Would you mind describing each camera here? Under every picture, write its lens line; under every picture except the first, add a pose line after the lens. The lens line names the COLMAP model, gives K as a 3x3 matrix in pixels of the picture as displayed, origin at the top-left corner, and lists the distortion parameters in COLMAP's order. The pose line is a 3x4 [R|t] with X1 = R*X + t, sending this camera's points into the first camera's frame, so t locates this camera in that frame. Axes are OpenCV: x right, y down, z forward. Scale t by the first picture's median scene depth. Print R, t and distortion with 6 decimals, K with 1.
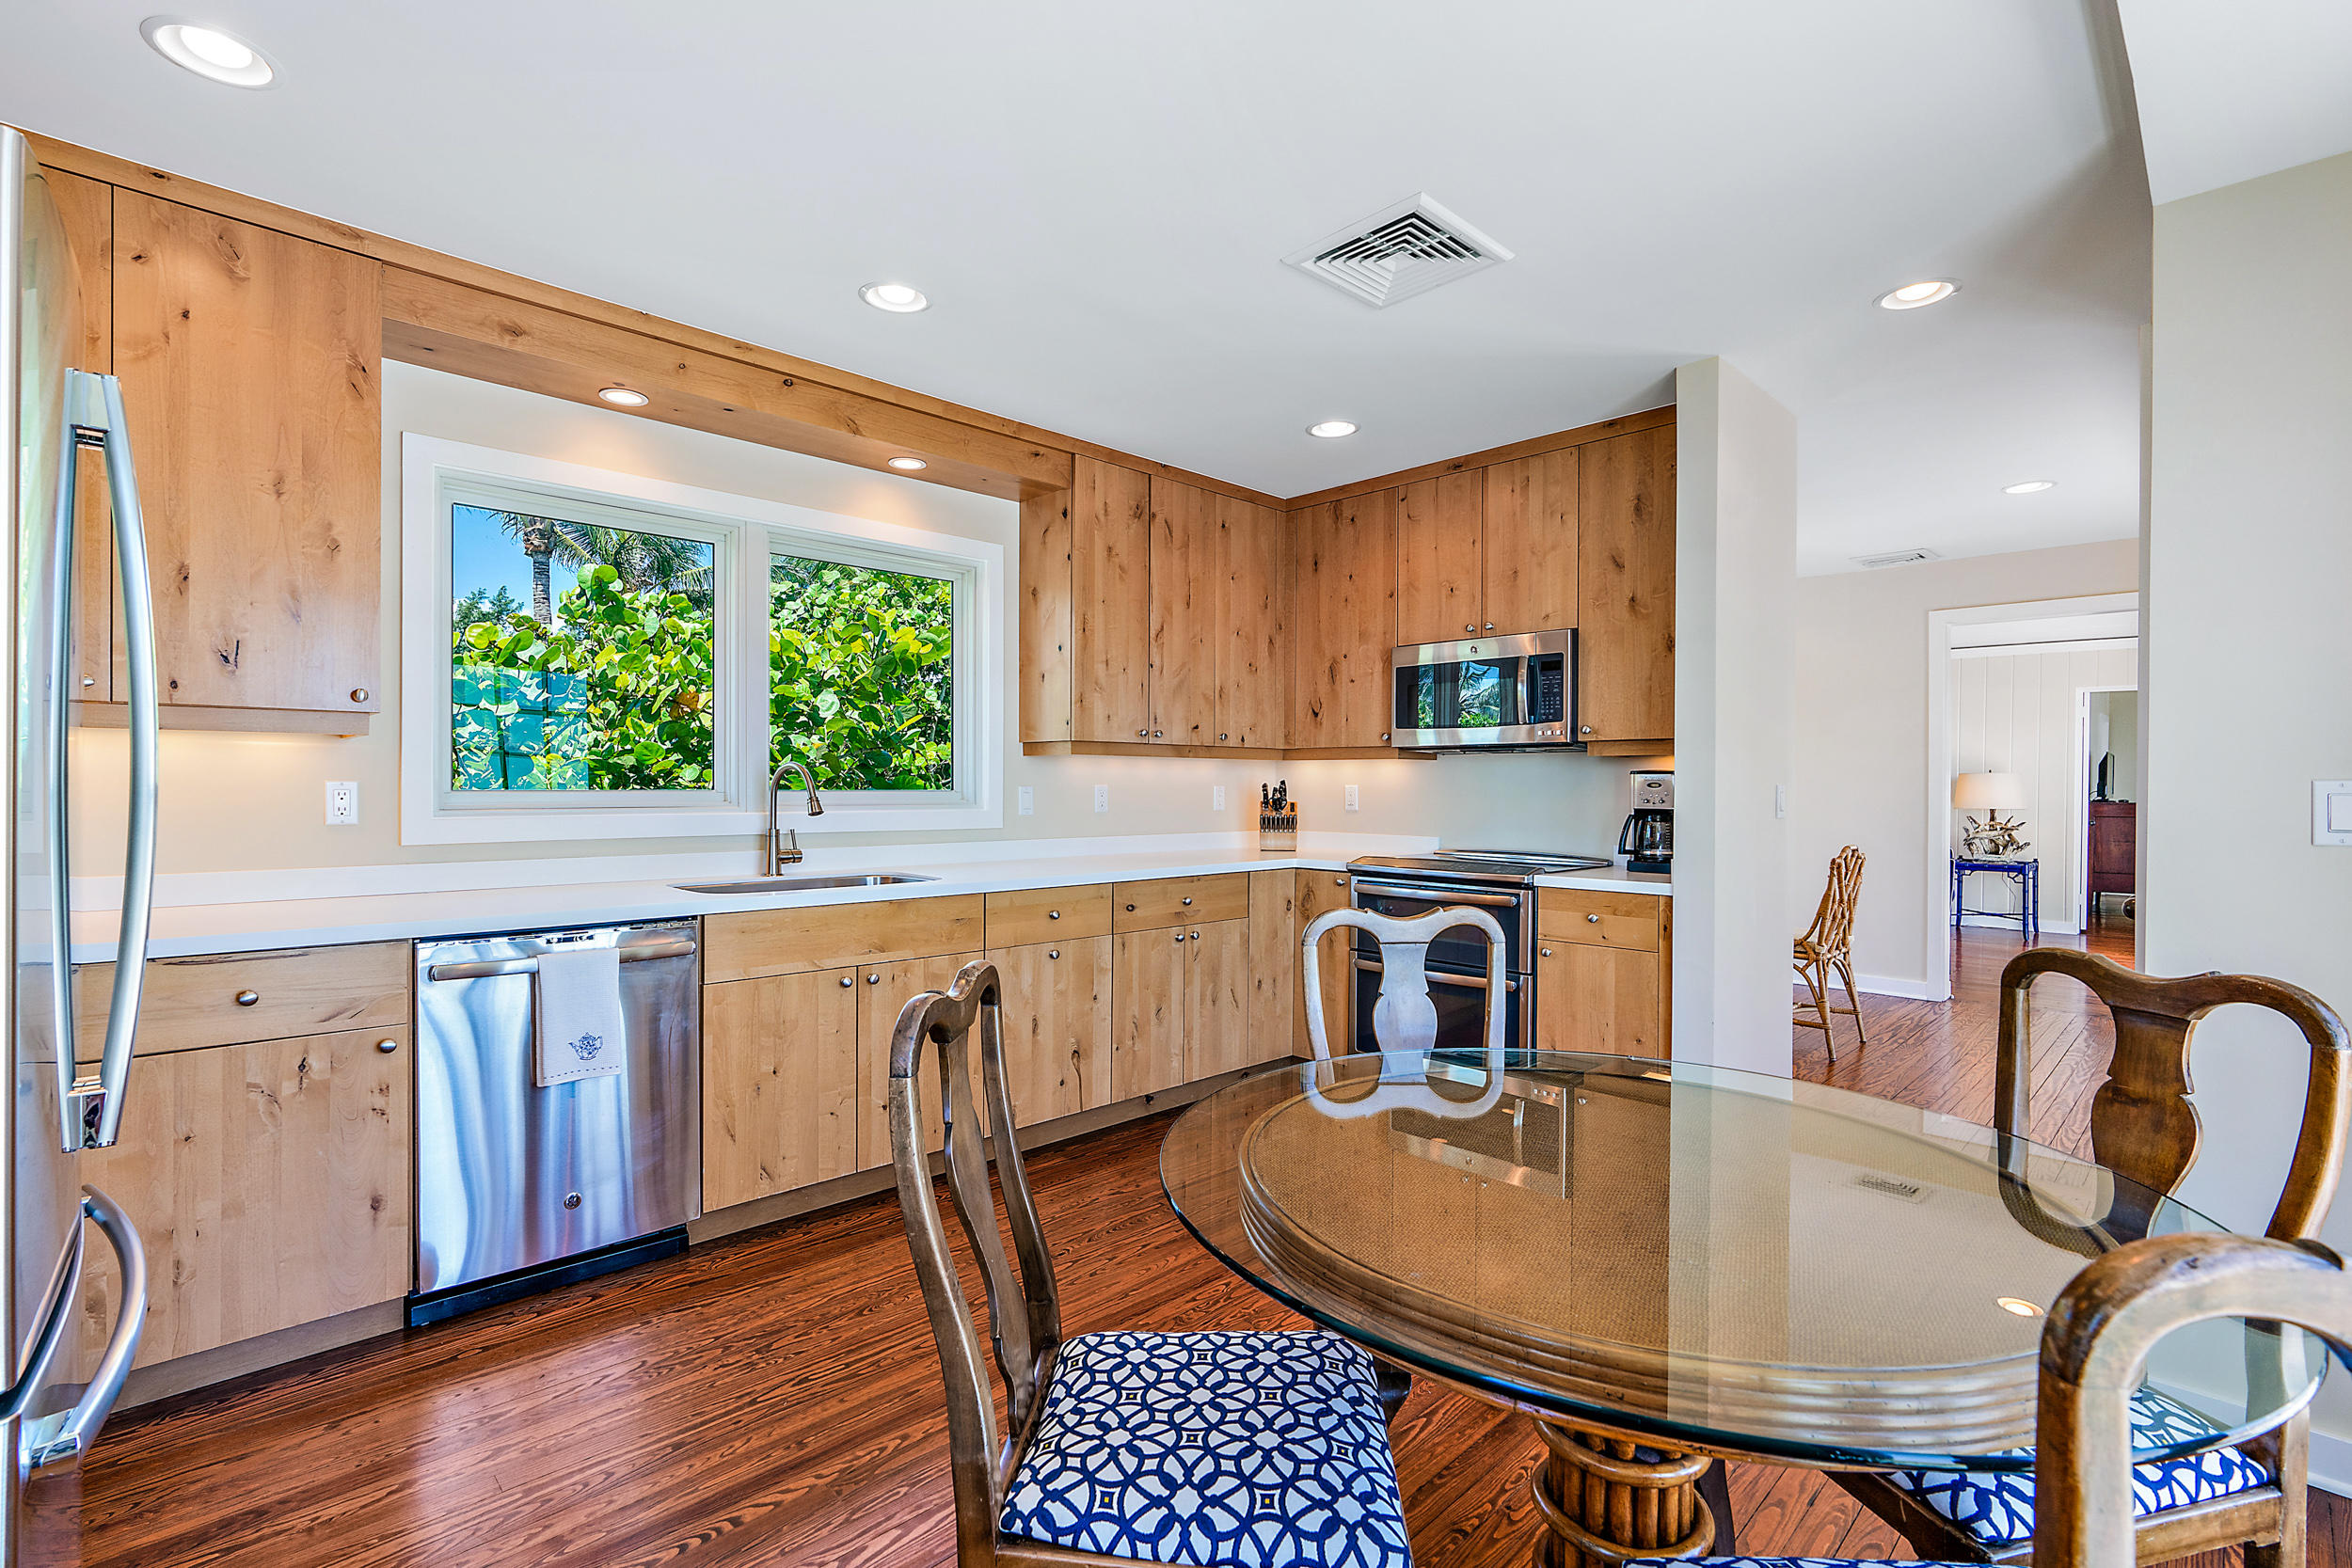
lens RADIAL K [[1083.6, 0, 1173.5], [0, 1083.6, 780.9], [0, 0, 1]] dist [-0.004794, 0.000205]
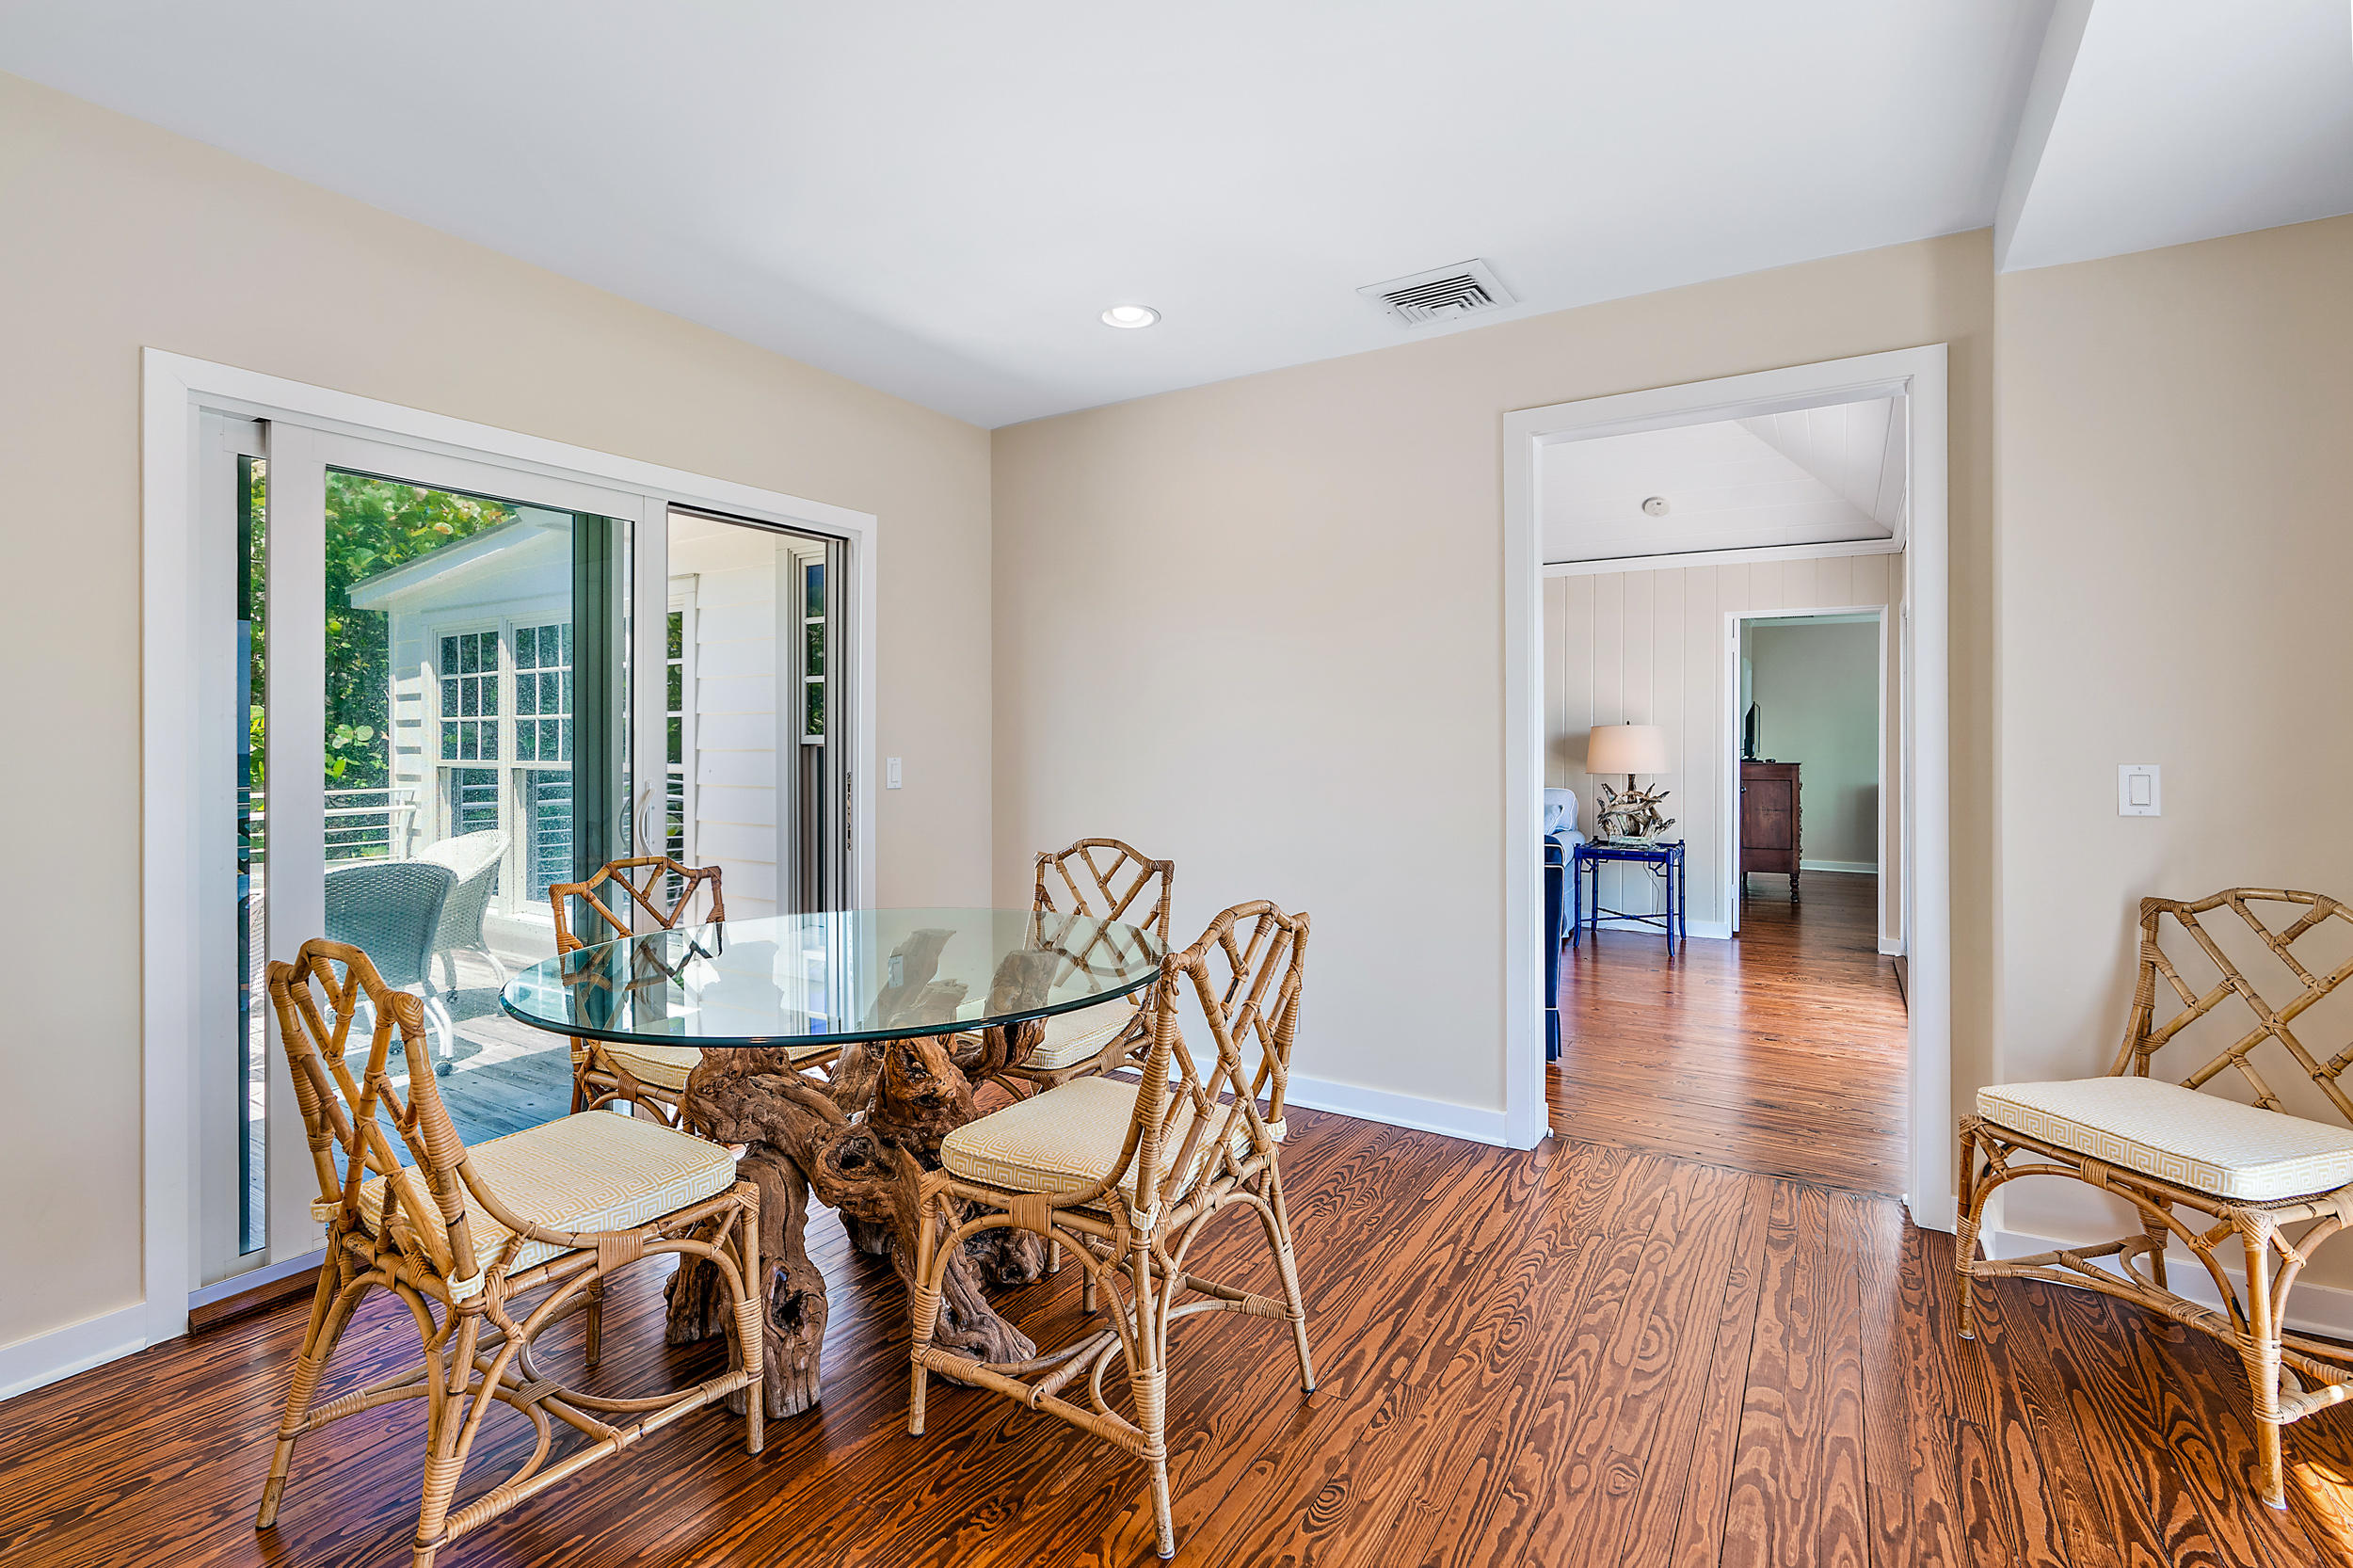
lens RADIAL K [[1084.2, 0, 1193.2], [0, 1084.2, 743.2], [0, 0, 1]] dist [-0.004794, 0.000205]
pose [[0.968611, -0.006283, 0.248500, 0.283967], [0.006958, 0.999974, -0.001837, 0.004133], [-0.248482, 0.003509, 0.968630, 0.356729]]
